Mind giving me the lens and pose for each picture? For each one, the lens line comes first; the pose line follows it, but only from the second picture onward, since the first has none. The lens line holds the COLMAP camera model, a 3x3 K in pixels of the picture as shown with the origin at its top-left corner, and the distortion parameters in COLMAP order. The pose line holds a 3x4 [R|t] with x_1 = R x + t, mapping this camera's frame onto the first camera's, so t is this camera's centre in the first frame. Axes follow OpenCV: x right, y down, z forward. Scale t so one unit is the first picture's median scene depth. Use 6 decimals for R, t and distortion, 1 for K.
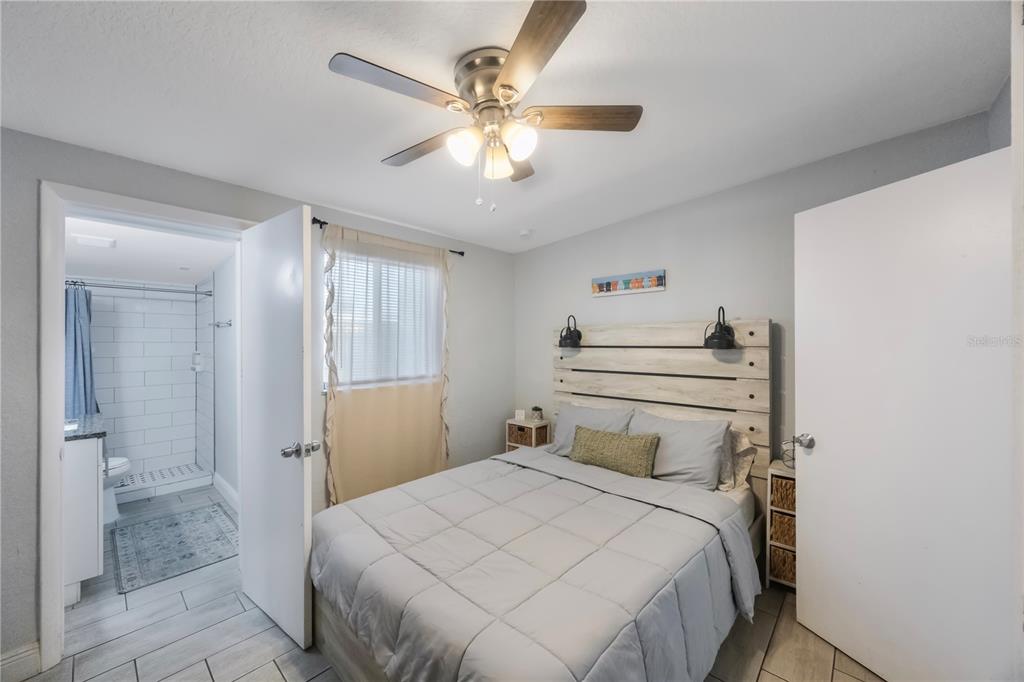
lens RADIAL K [[388.9, 0, 508.9], [0, 388.9, 342.5], [0, 0, 1]] dist [0.001507, -0.000295]
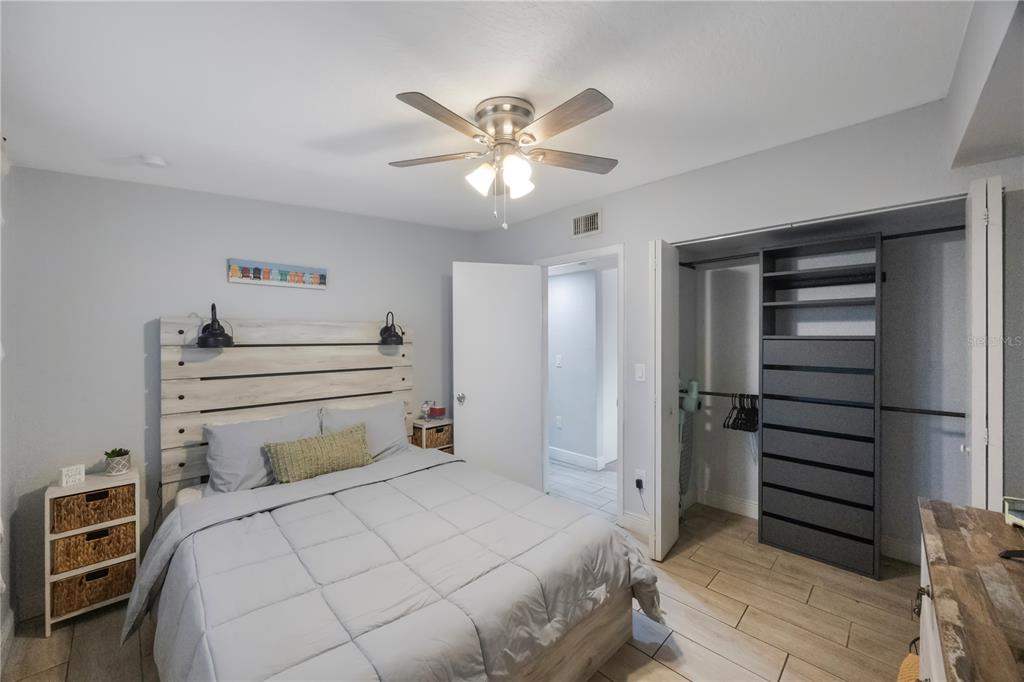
lens RADIAL K [[388.9, 0, 508.8], [0, 388.9, 341.0], [0, 0, 1]] dist [0.001507, -0.000295]
pose [[0.056498, 0.000154, 0.998403, -0.578859], [0.007101, 0.999975, -0.000556, 0.005925], [-0.998377, 0.007121, 0.056495, 0.442145]]
